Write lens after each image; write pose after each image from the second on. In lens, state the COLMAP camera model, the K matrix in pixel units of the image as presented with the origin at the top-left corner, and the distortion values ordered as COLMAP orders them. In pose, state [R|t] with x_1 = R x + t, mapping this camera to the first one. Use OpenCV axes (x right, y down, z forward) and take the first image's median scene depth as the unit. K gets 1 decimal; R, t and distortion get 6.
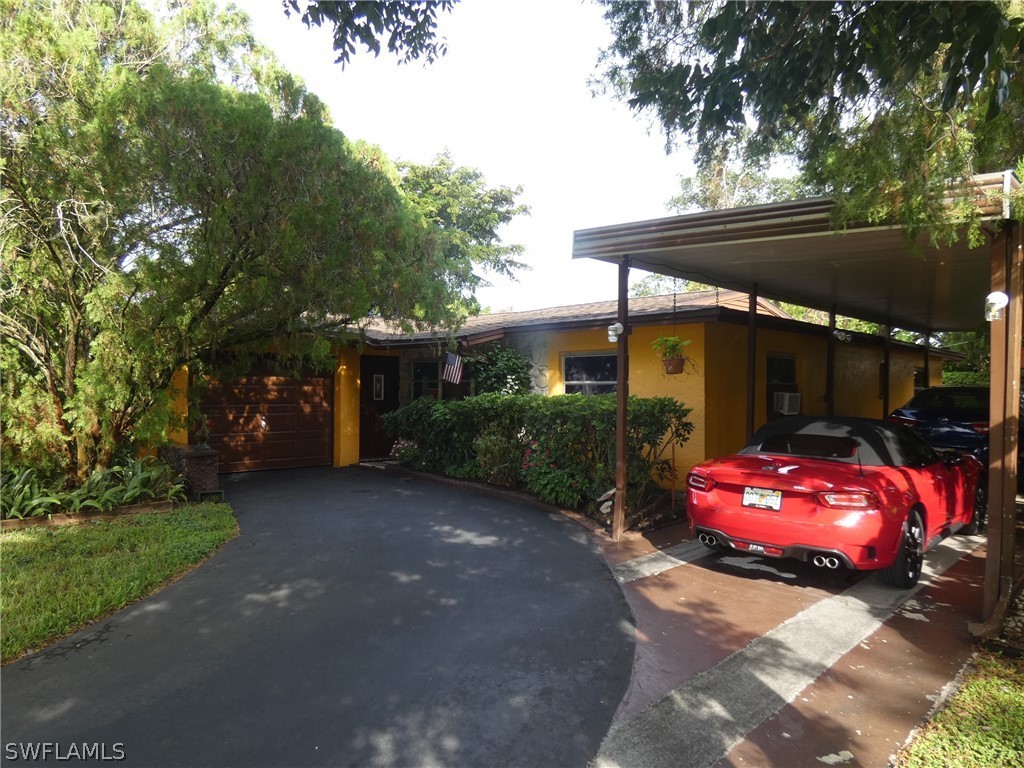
lens RADIAL K [[664.9, 0, 512.3], [0, 664.9, 380.2], [0, 0, 1]] dist [0.000740, 0.001444]
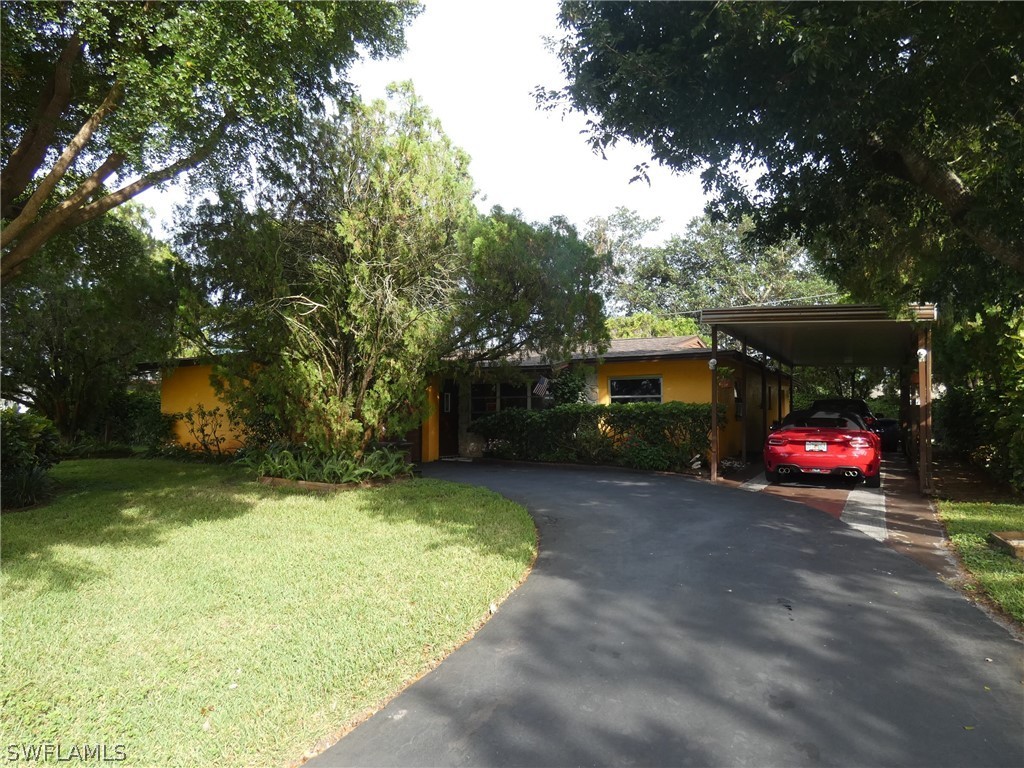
lens RADIAL K [[617.5, 0, 511.4], [0, 617.5, 386.8], [0, 0, 1]] dist [0.002551, 0.001720]
pose [[0.960870, 0.004190, 0.276966, -0.891642], [0.004465, 0.999521, -0.030611, 0.040698], [-0.276962, 0.030650, 0.960392, -0.483097]]
